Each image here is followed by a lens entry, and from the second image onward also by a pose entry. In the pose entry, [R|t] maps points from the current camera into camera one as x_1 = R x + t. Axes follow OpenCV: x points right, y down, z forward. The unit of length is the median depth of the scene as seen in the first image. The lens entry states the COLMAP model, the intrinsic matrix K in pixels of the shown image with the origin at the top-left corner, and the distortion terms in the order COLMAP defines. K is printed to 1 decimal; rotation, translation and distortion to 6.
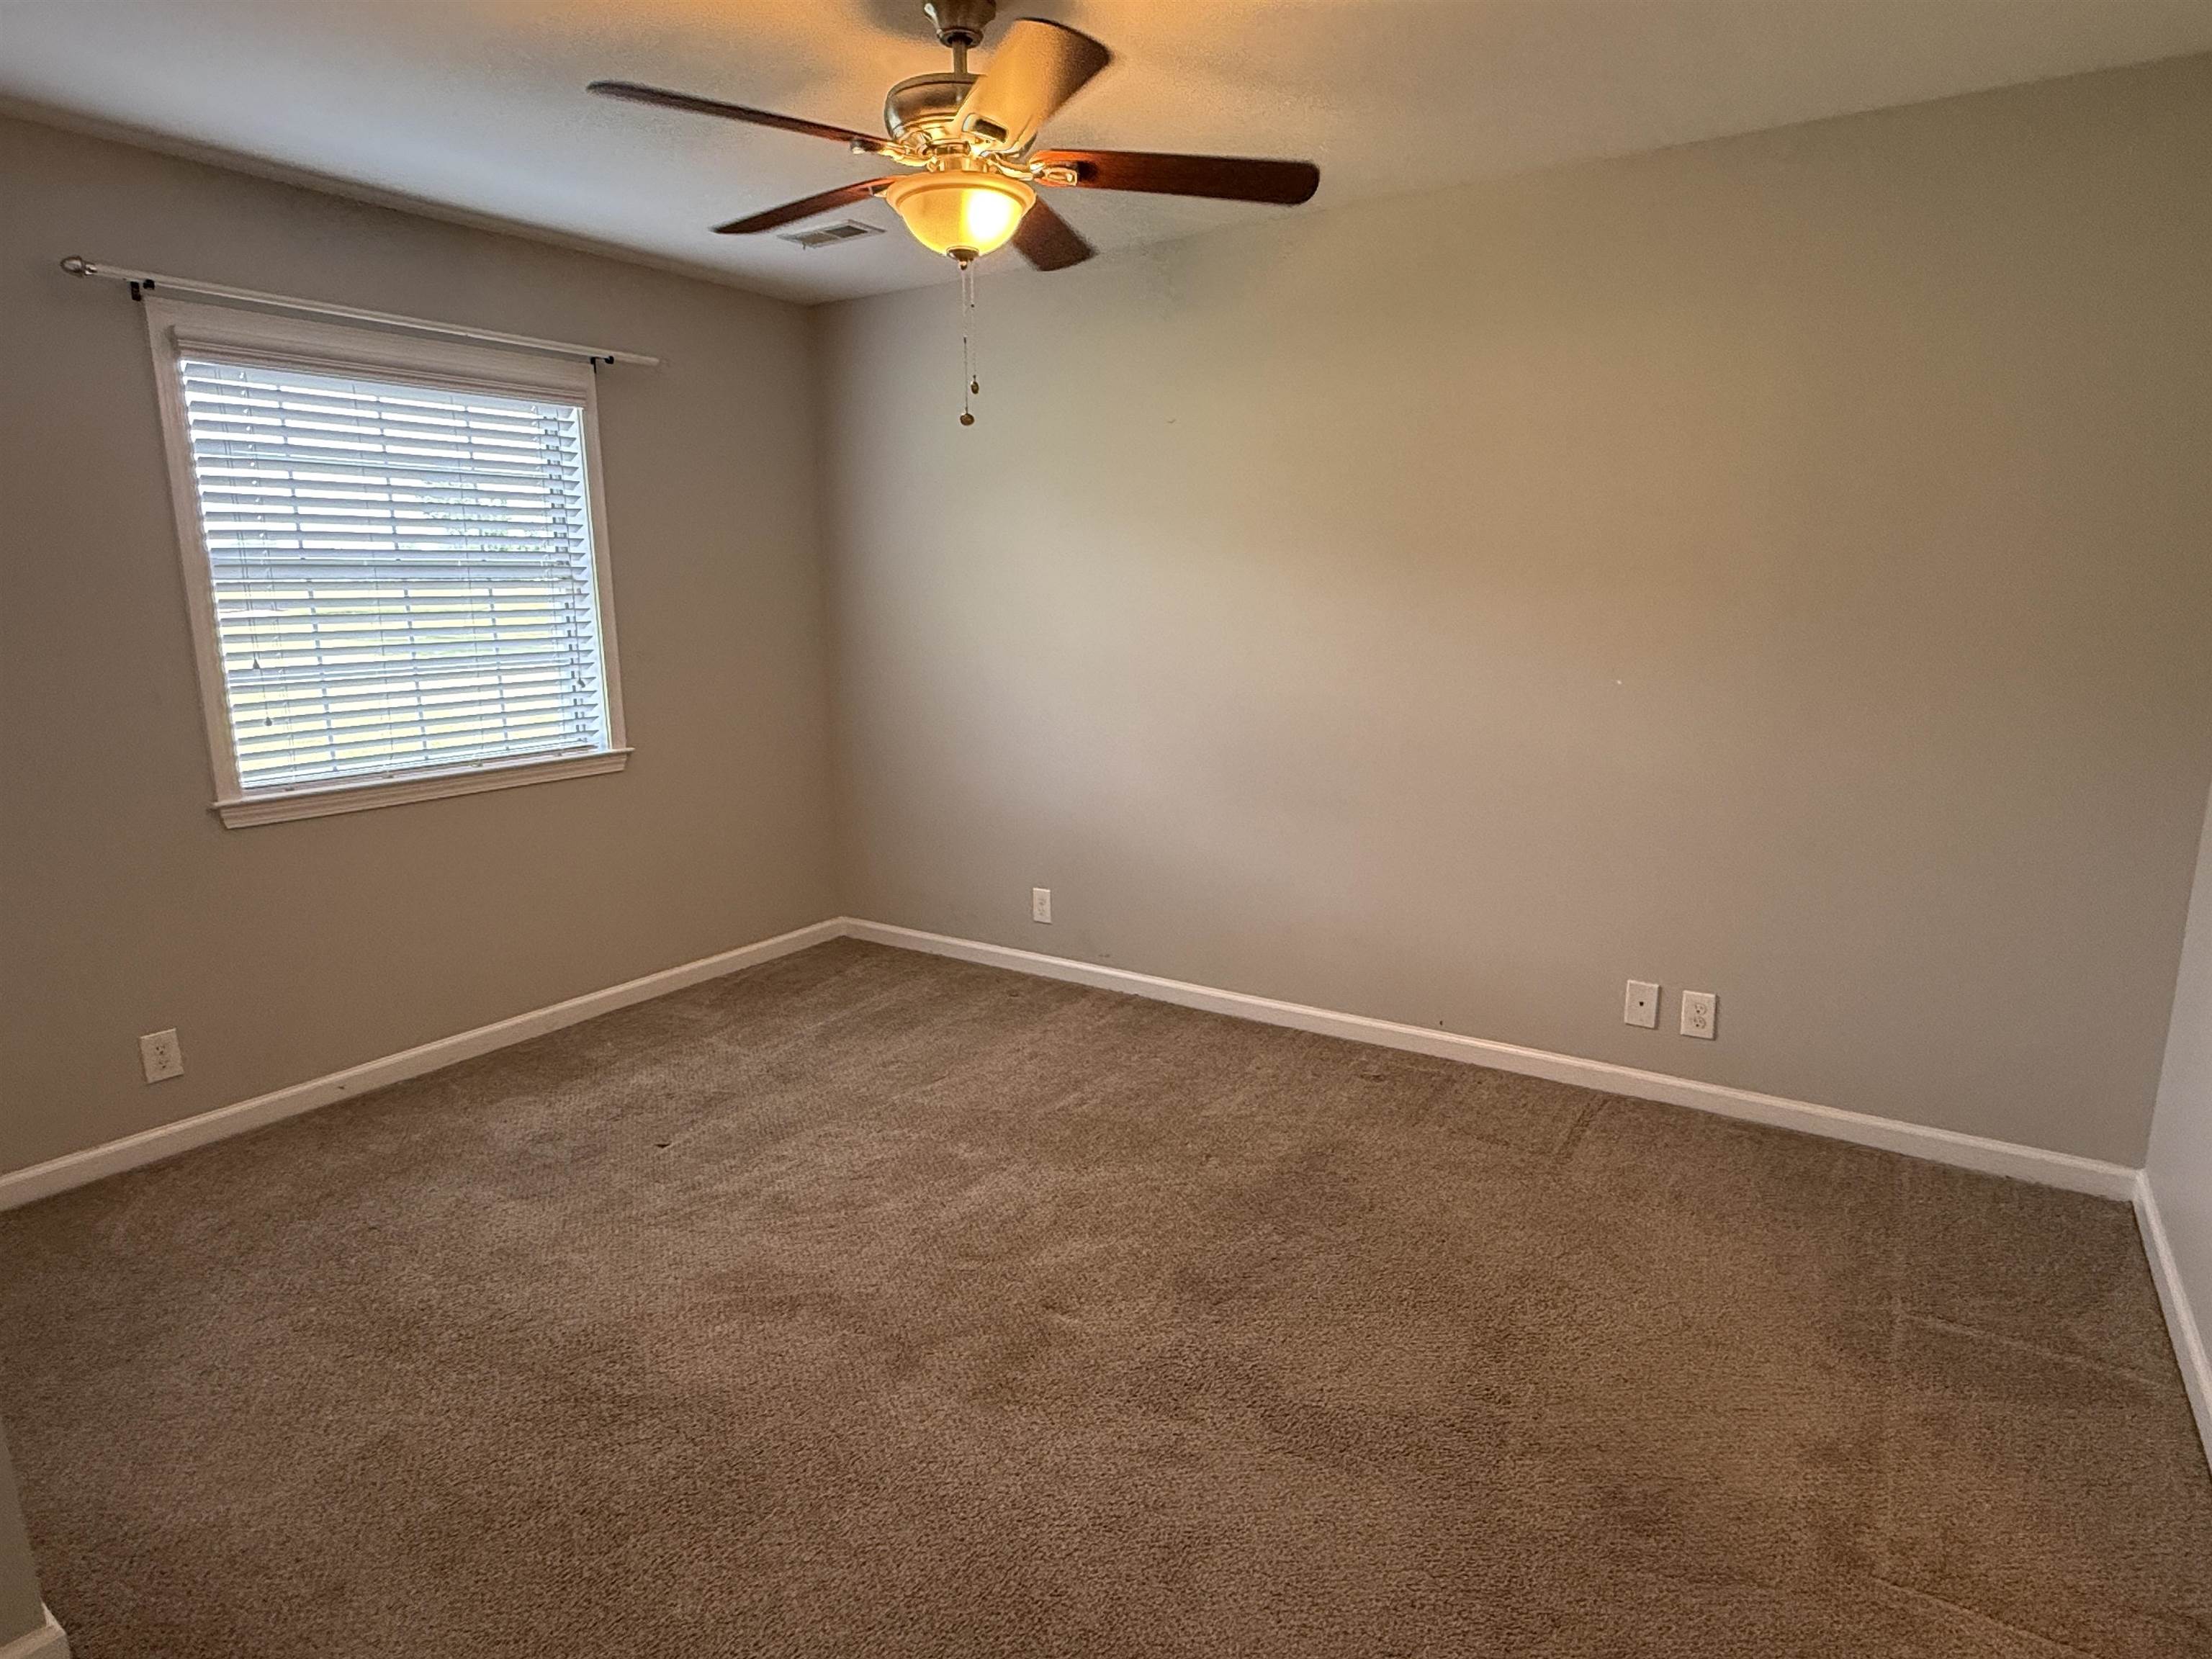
lens RADIAL K [[1238.0, 0, 1106.0], [0, 1238.0, 829.5], [0, 0, 1]] dist [0.002478, -0.000195]
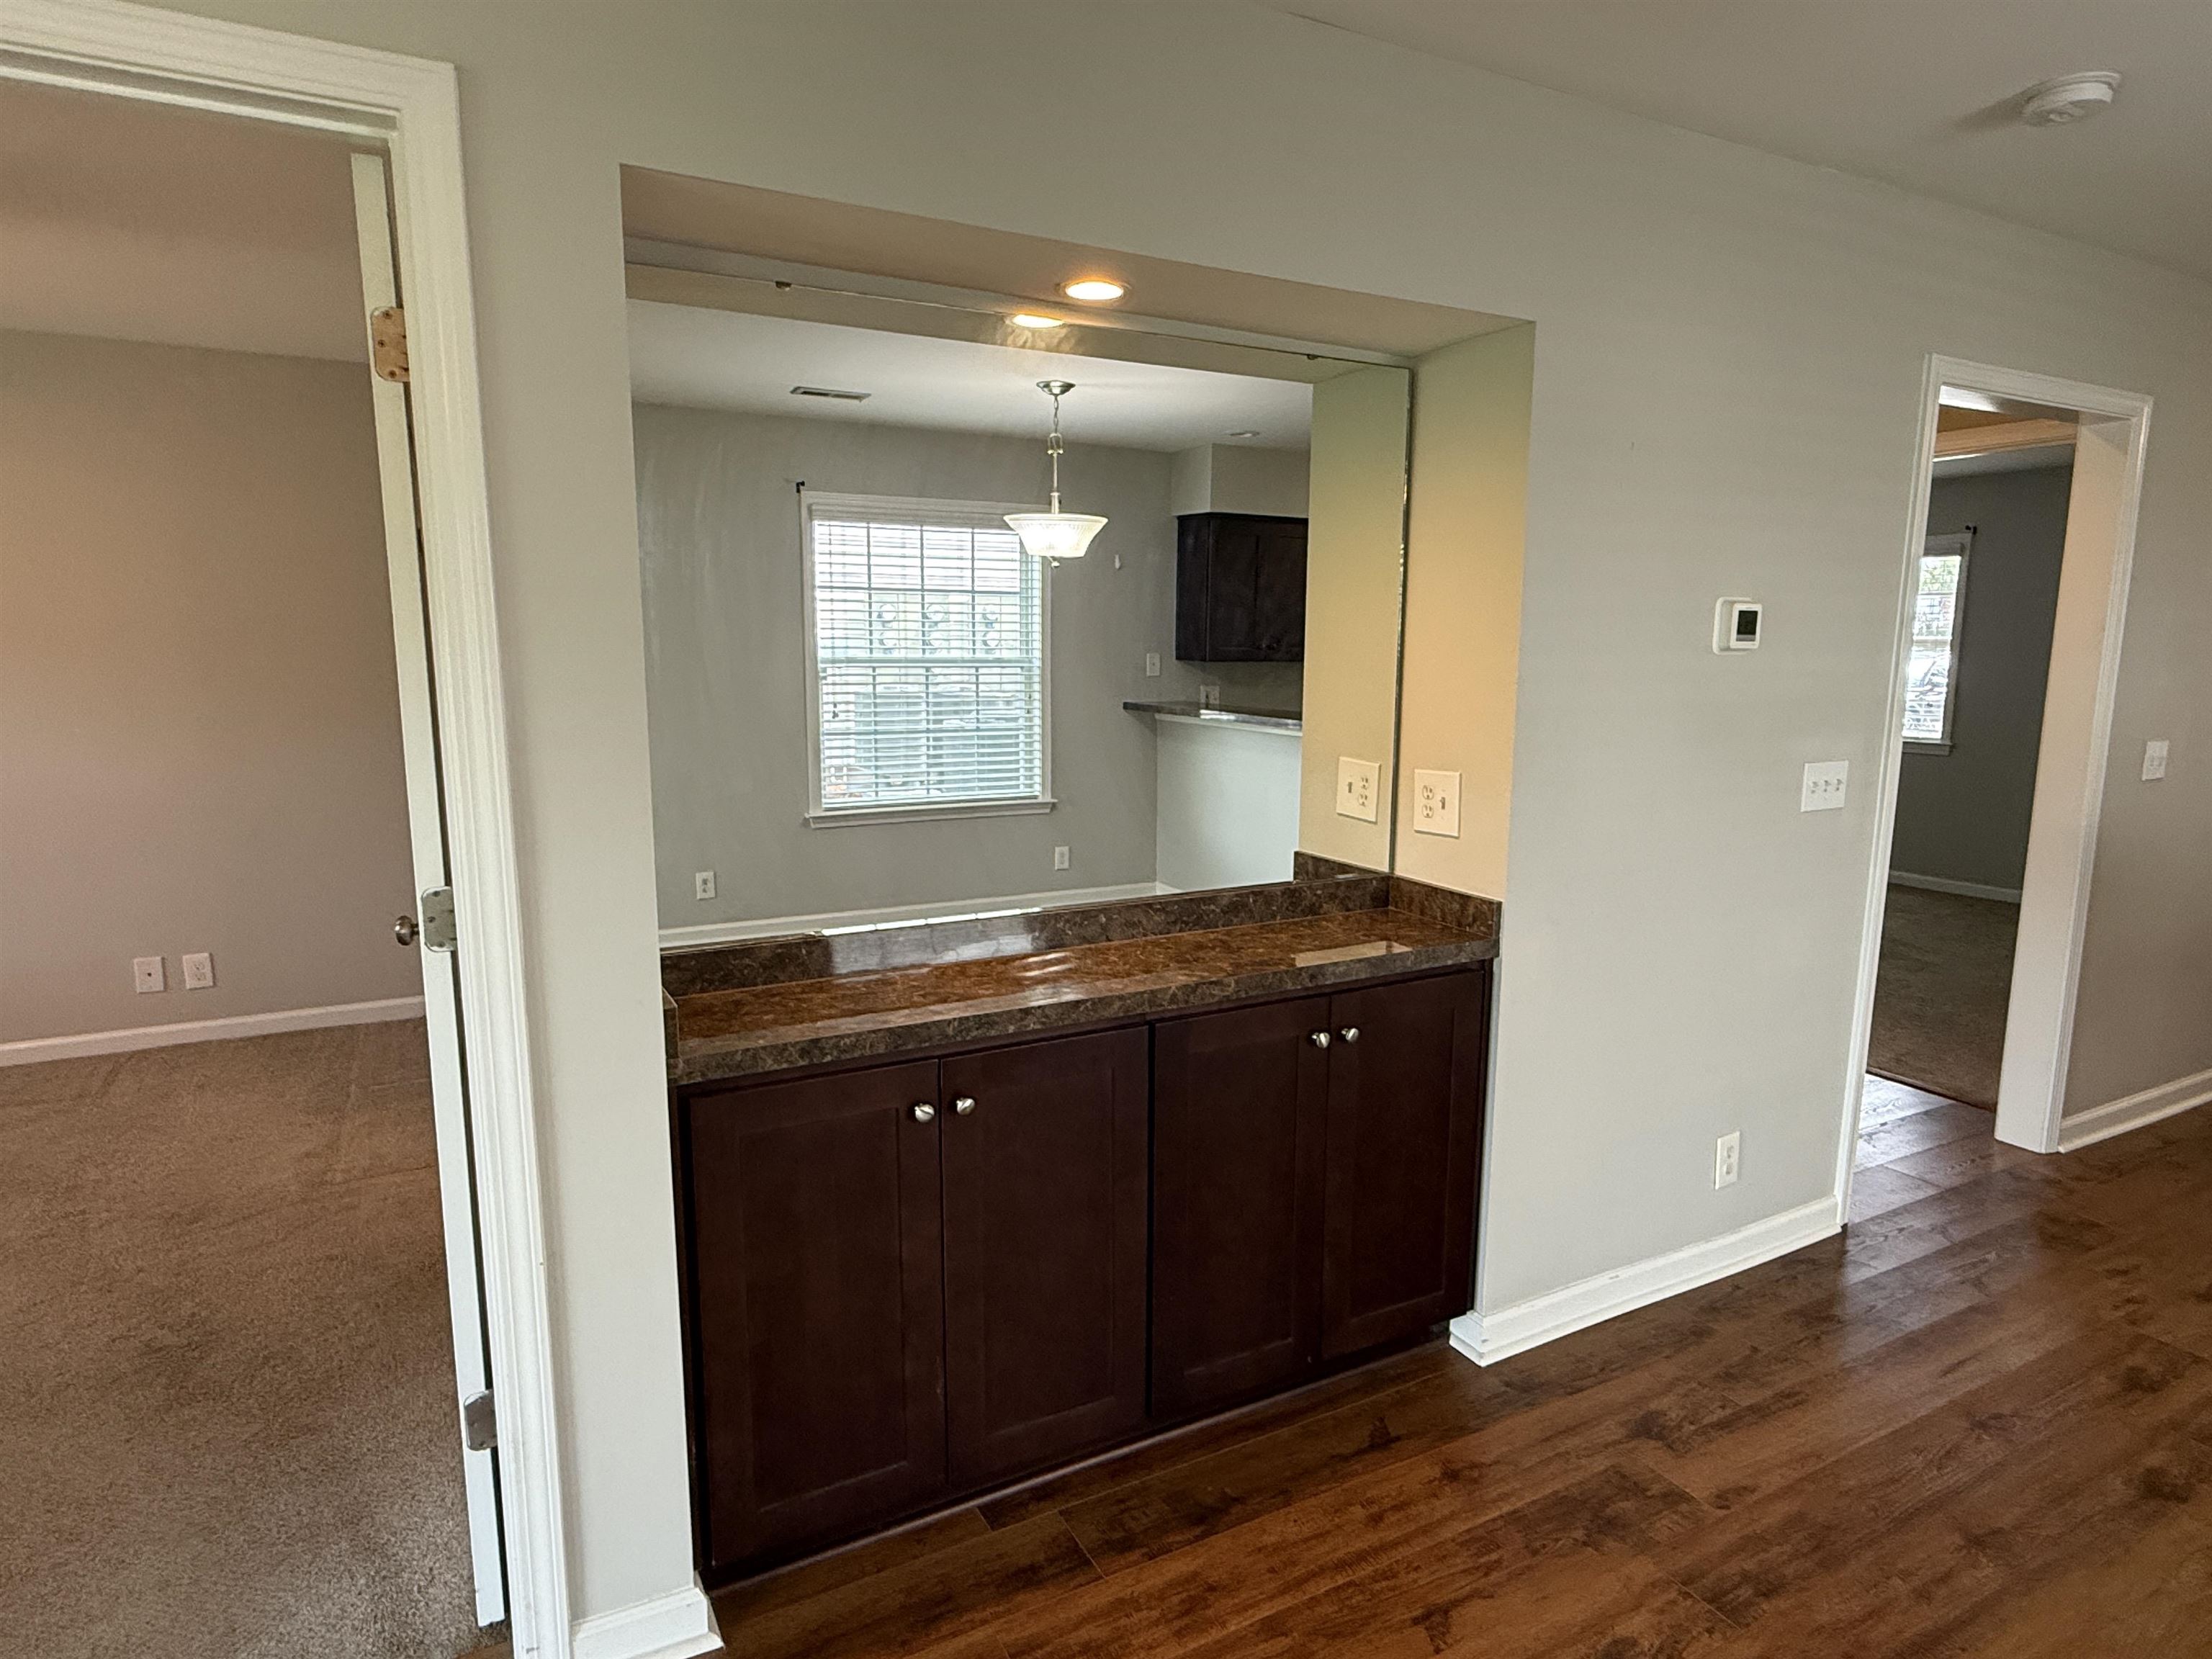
lens RADIAL K [[1238.0, 0, 1106.0], [0, 1238.0, 829.5], [0, 0, 1]] dist [0.002478, -0.000195]
pose [[0.472508, -0.126299, 0.872230, -0.231555], [0.163871, 0.985011, 0.053856, 0.092487], [-0.865958, 0.117485, 0.486122, -0.576430]]
